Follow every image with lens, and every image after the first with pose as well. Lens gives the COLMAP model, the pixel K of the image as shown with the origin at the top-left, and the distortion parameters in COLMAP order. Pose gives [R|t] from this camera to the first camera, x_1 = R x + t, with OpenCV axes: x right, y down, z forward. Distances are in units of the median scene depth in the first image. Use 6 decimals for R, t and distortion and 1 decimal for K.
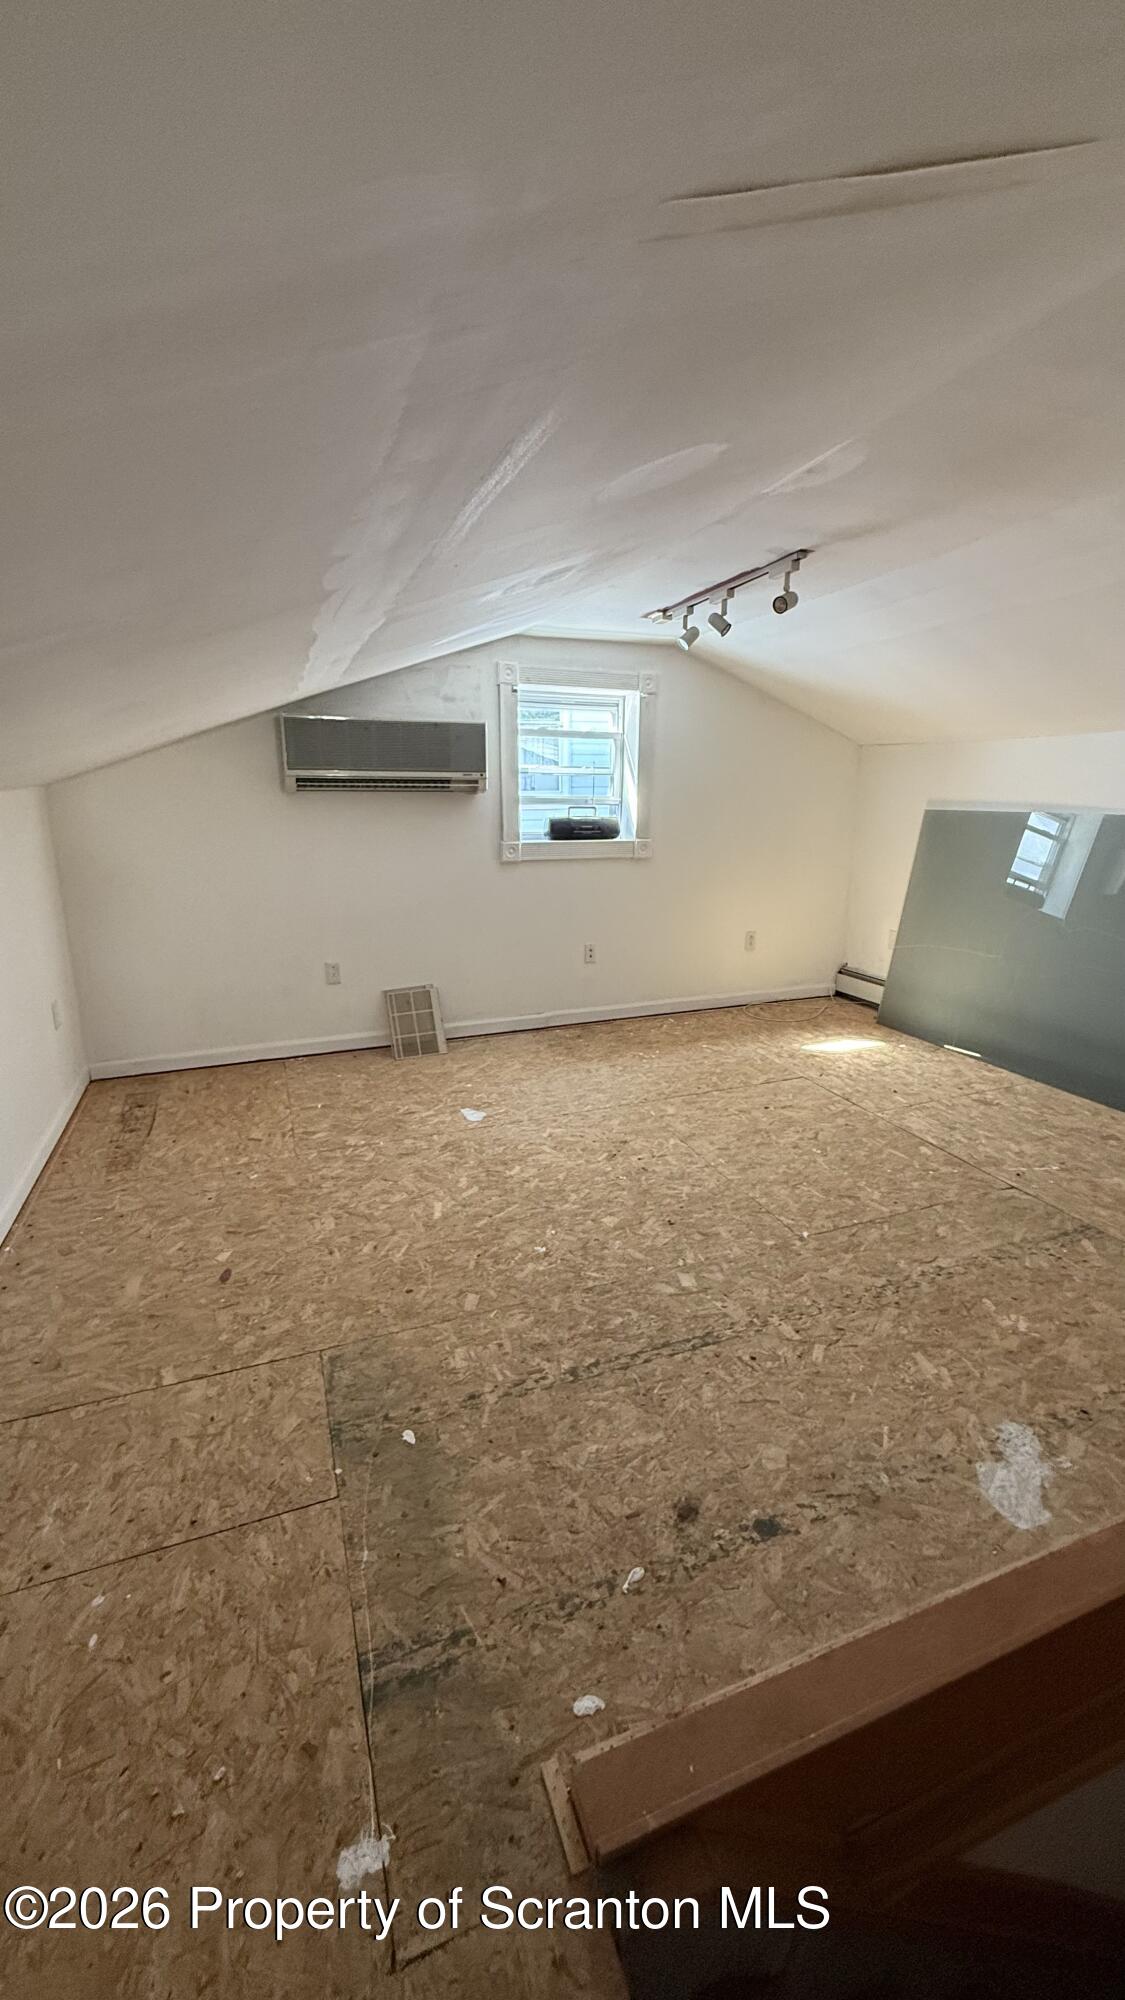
lens RADIAL K [[797.7, 0, 562.5], [0, 797.7, 1000.0], [0, 0, 1]] dist [-0.011418, -0.000017]
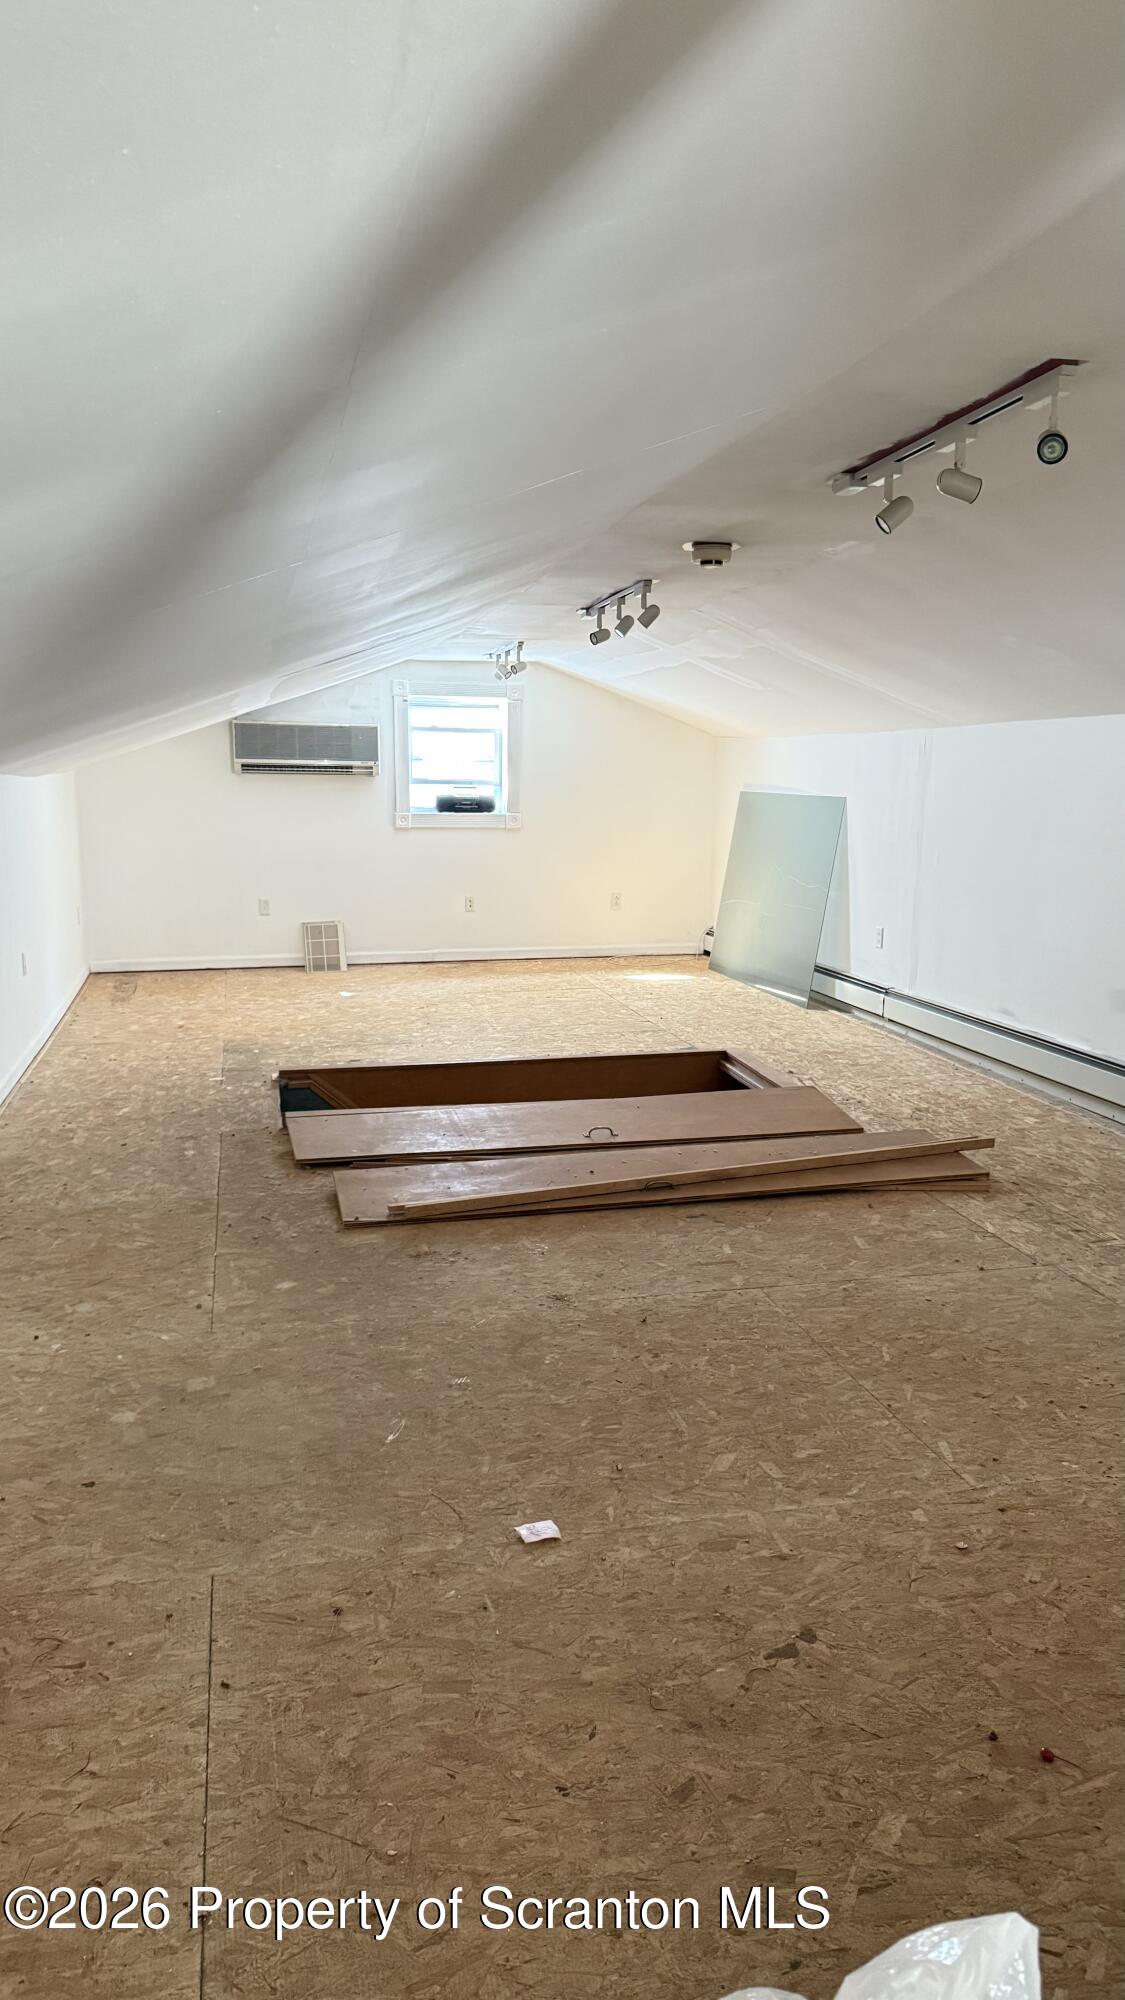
lens RADIAL K [[1387.0, 0, 569.9], [0, 1387.0, 1021.6], [0, 0, 1]] dist [0.085667, -0.112155]
pose [[0.992321, 0.031099, -0.119717, 0.497236], [-0.038604, 0.997398, -0.060885, 0.274960], [0.117512, 0.065039, 0.990939, -1.220998]]
